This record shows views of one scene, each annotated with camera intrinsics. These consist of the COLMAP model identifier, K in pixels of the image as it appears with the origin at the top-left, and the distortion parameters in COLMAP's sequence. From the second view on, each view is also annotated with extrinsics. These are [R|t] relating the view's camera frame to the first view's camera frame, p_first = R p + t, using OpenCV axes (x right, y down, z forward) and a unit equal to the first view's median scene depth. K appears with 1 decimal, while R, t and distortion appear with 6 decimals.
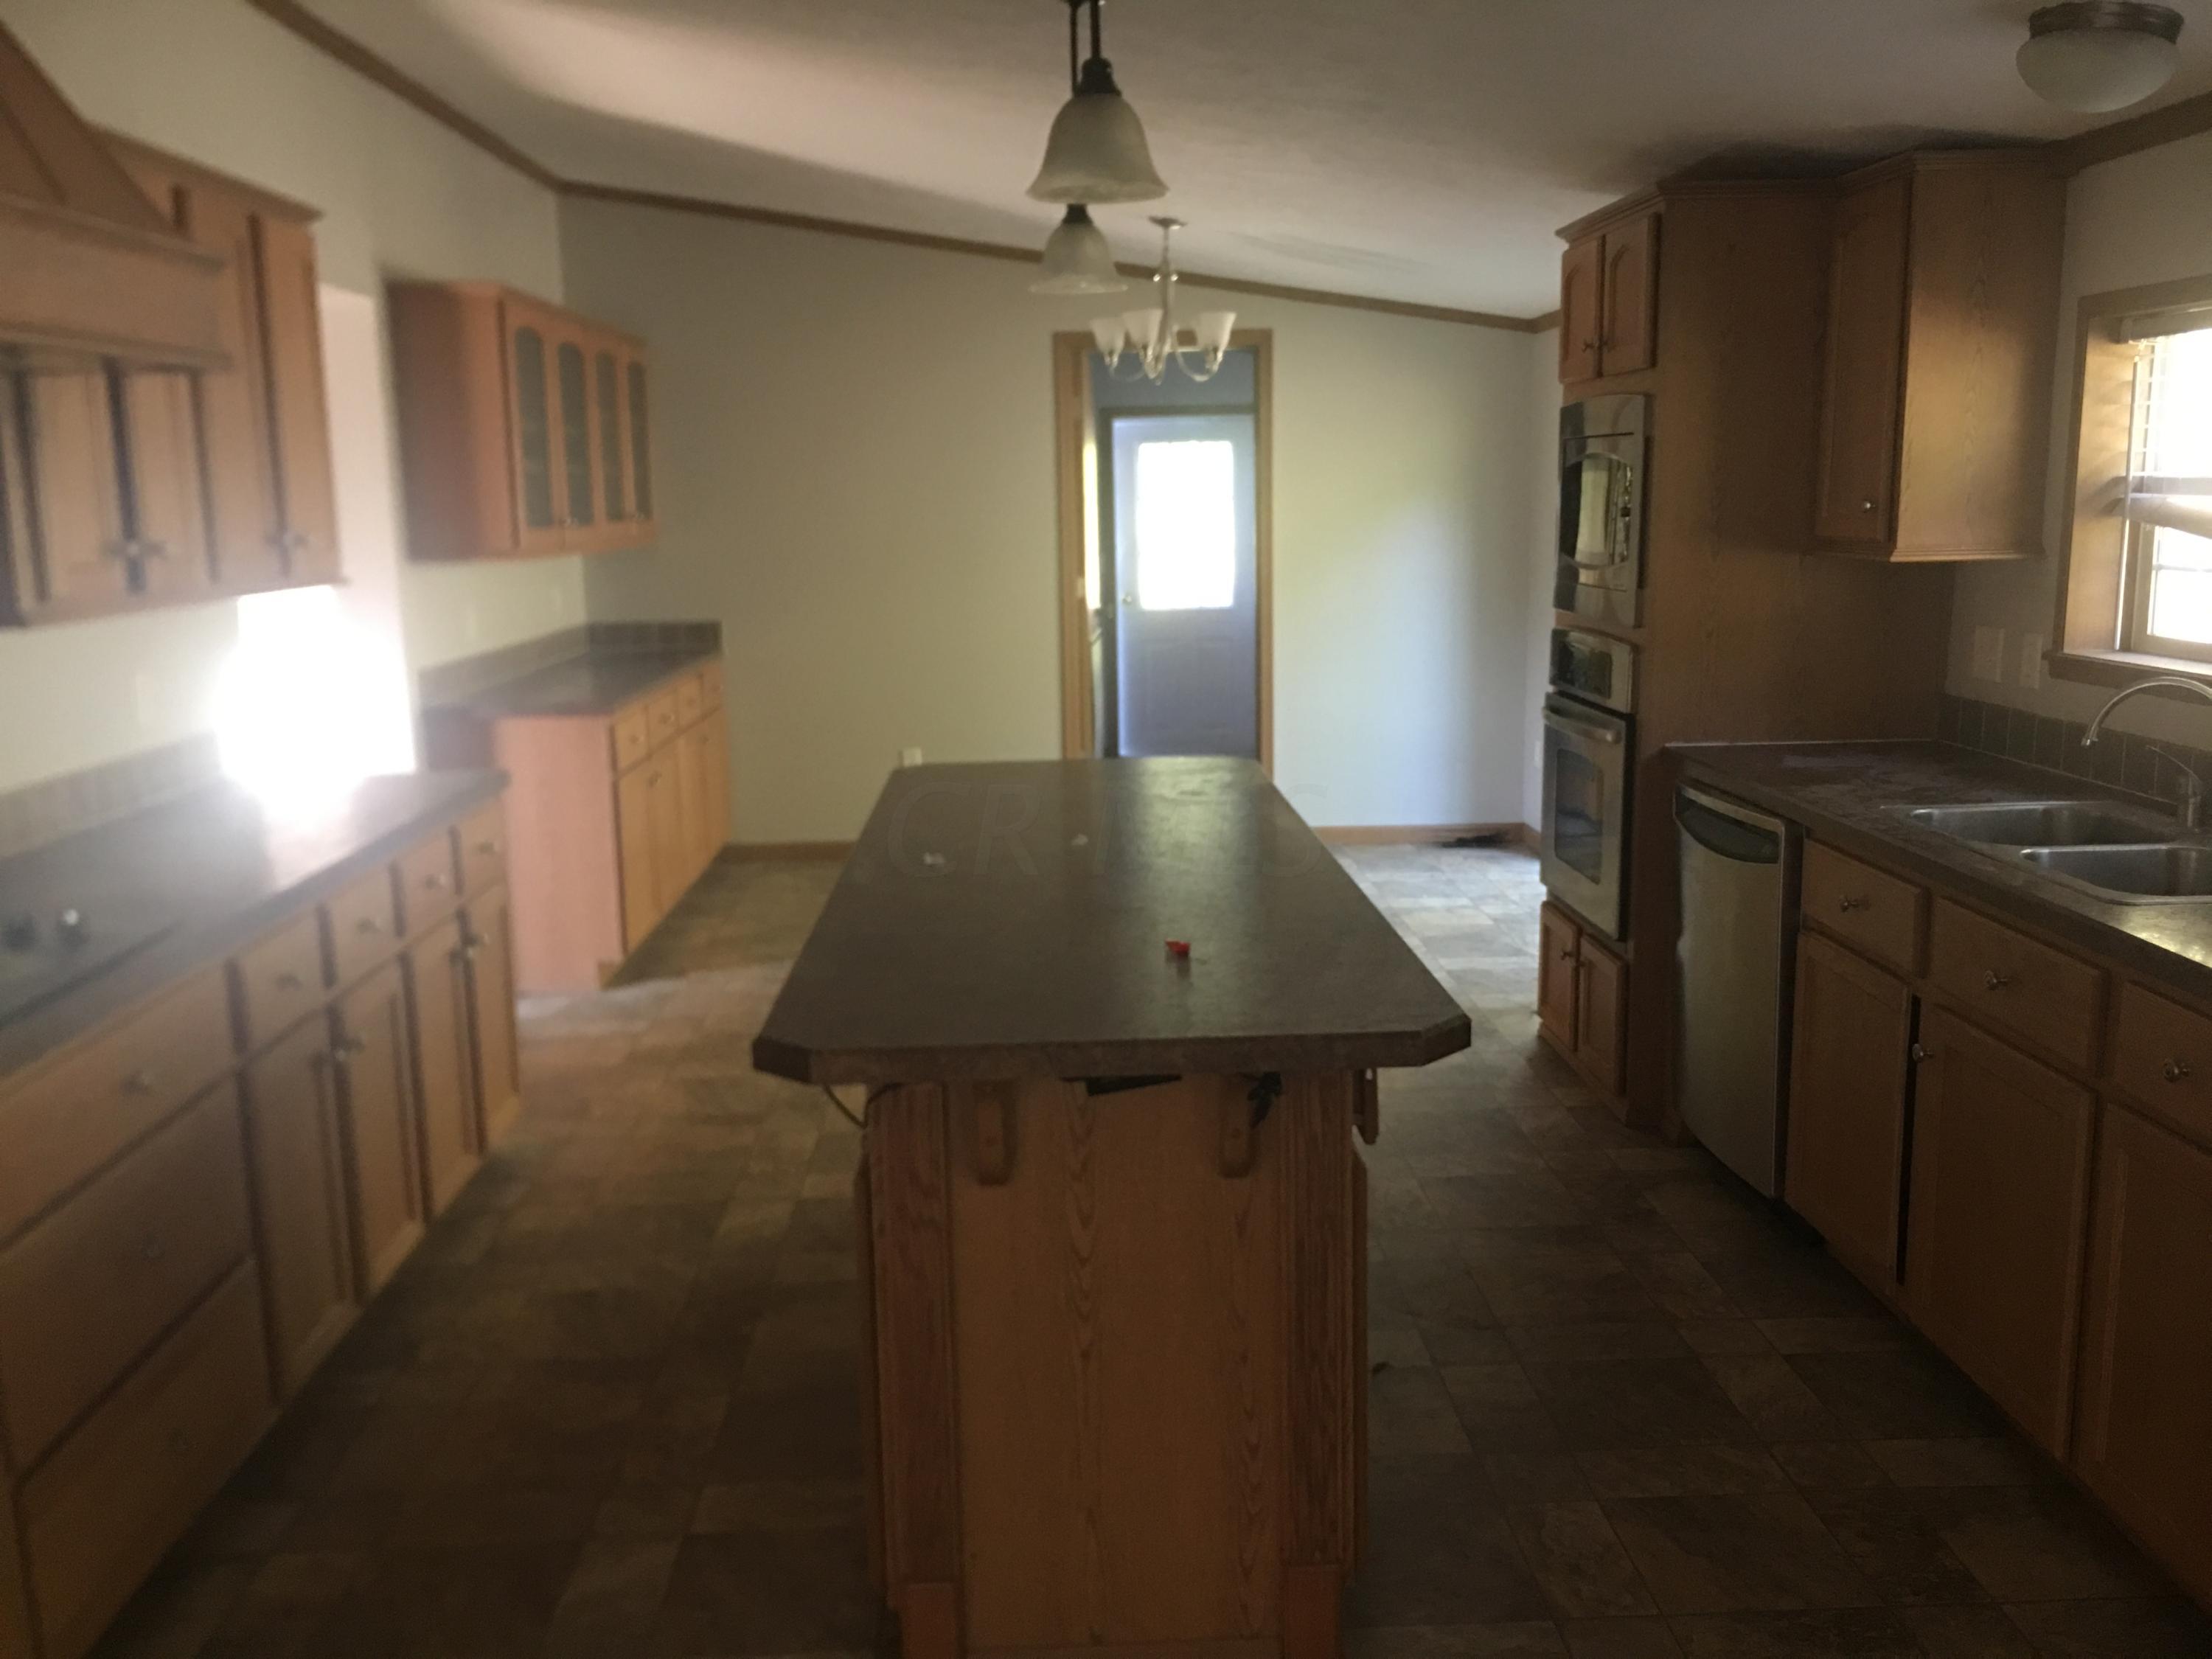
lens RADIAL K [[1899.8, 0, 1106.0], [0, 1899.8, 829.5], [0, 0, 1]] dist [0.015087, 0.000376]
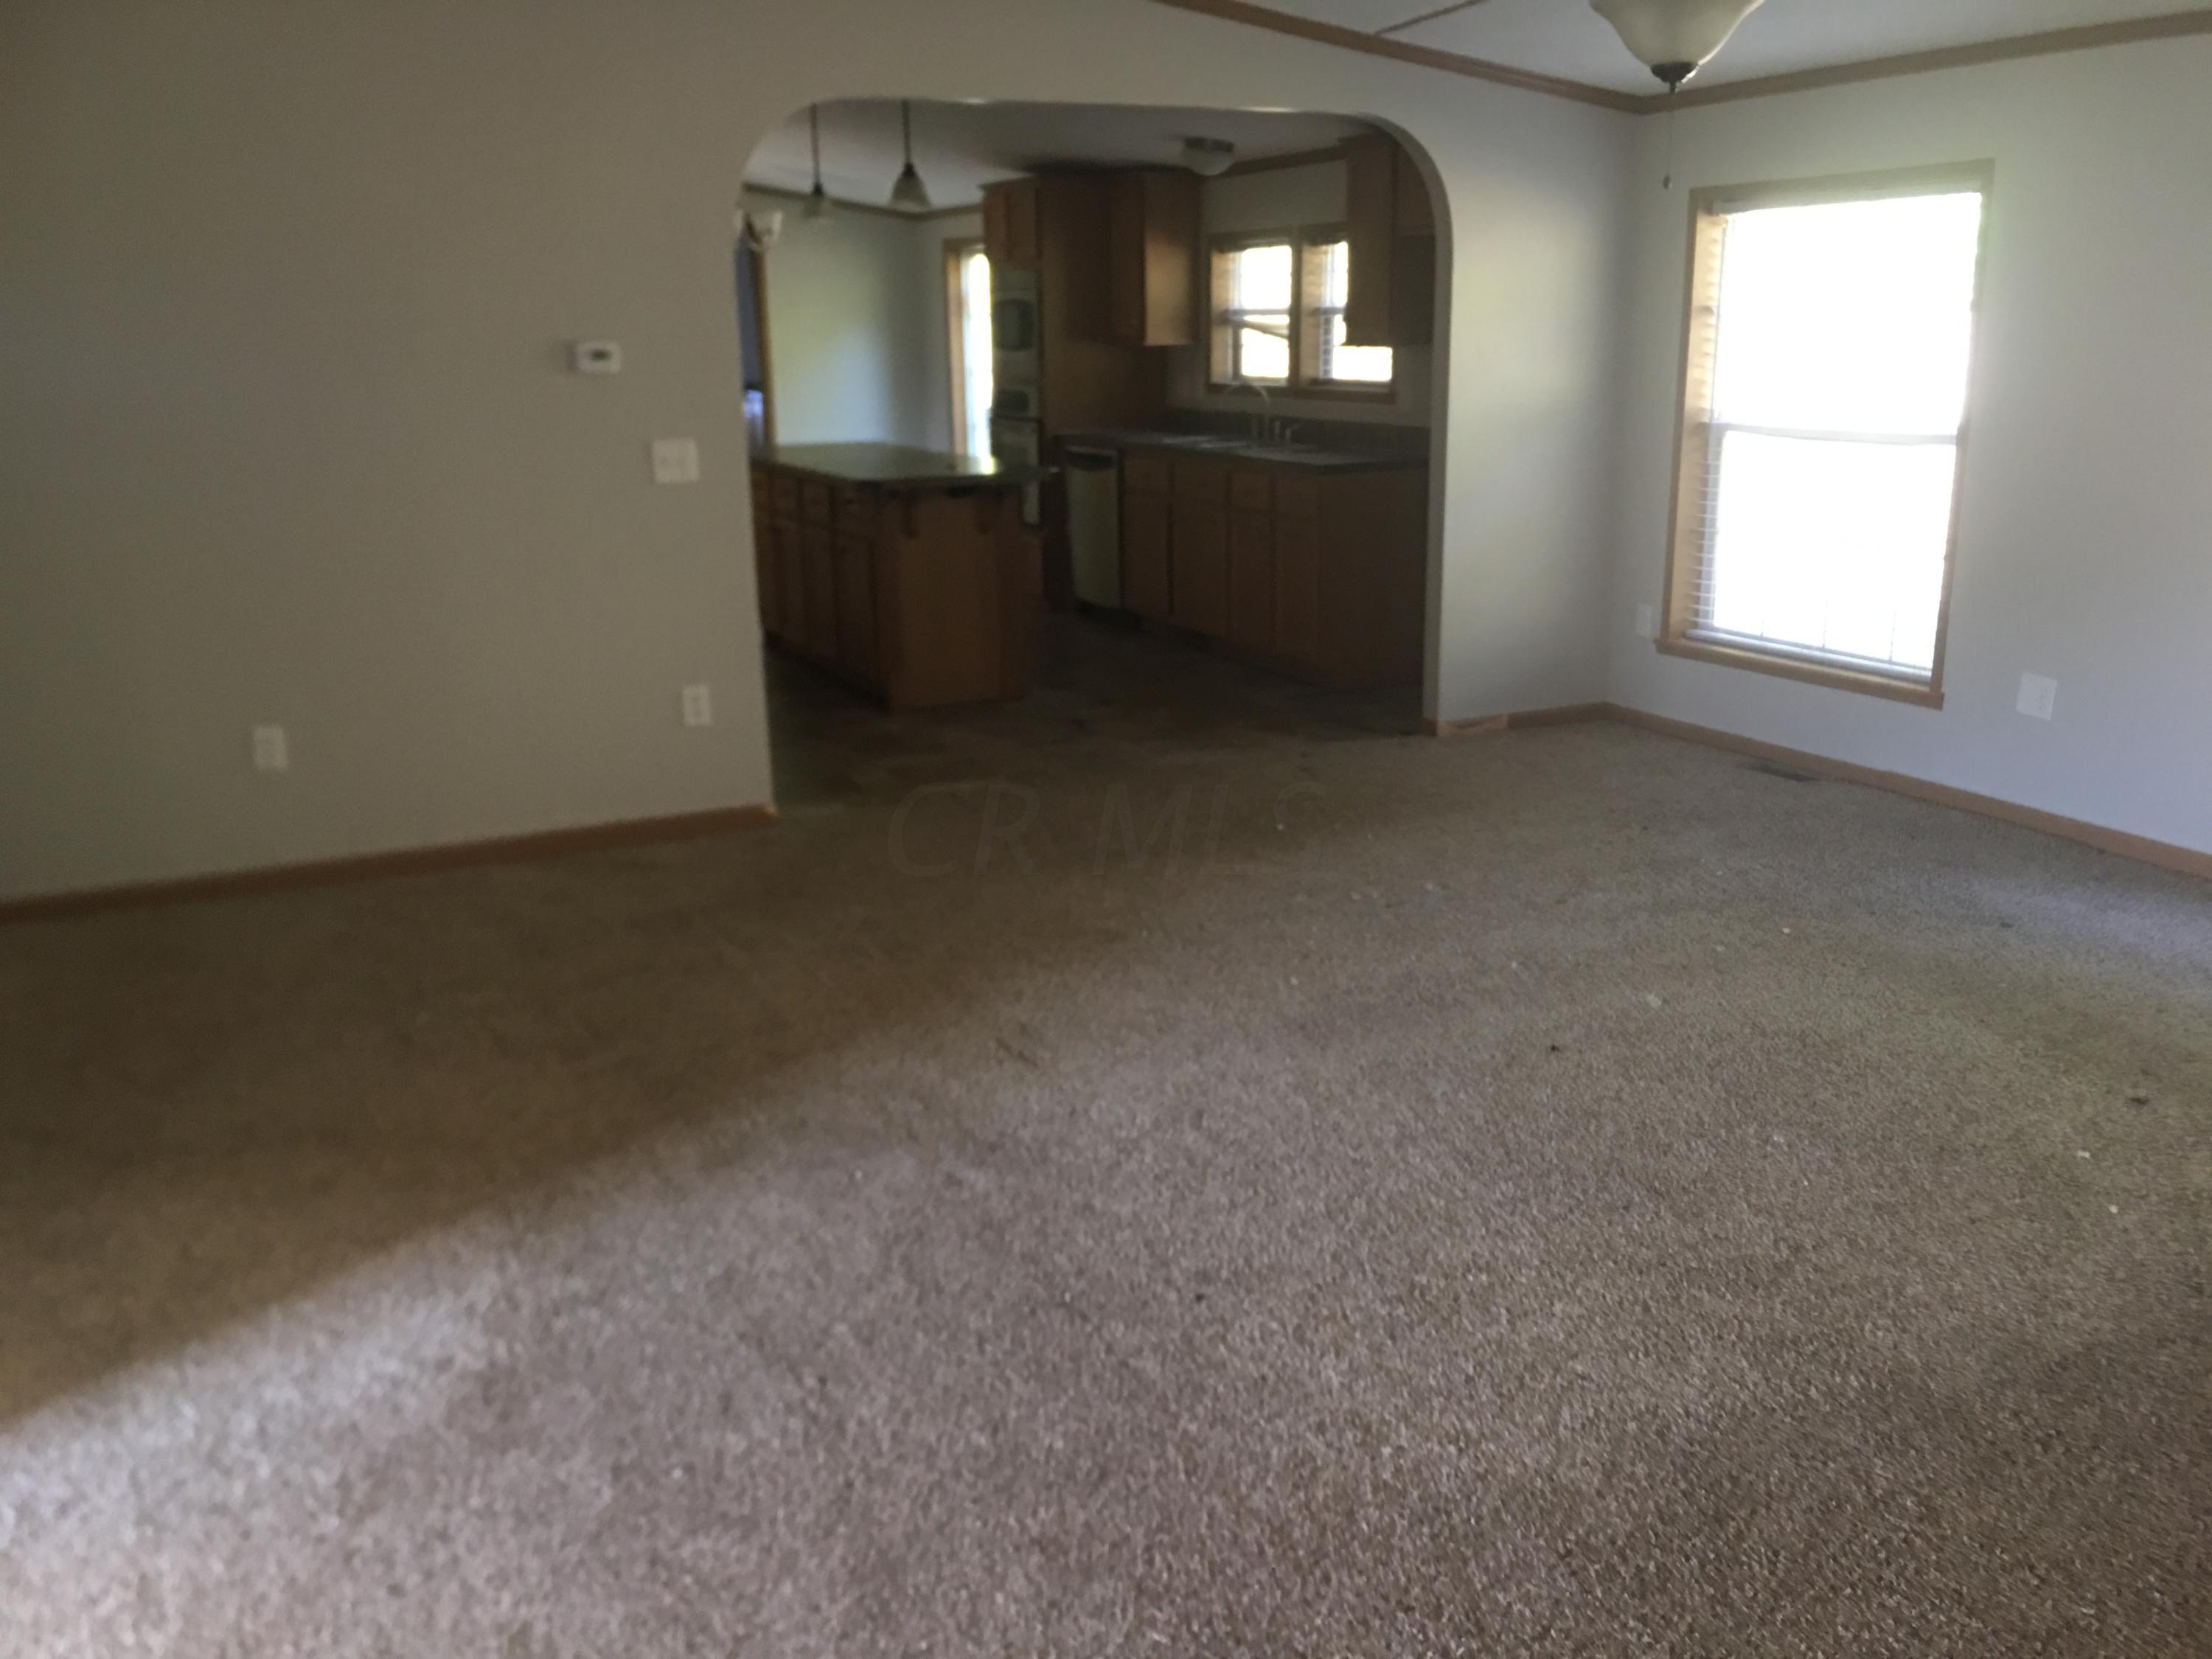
lens RADIAL K [[1899.8, 0, 1106.0], [0, 1899.8, 829.5], [0, 0, 1]] dist [0.015087, 0.000376]
pose [[0.920622, -0.102925, 0.376646, -0.597588], [0.072191, 0.992869, 0.094863, 0.234253], [-0.383724, -0.060143, 0.921487, -1.222418]]
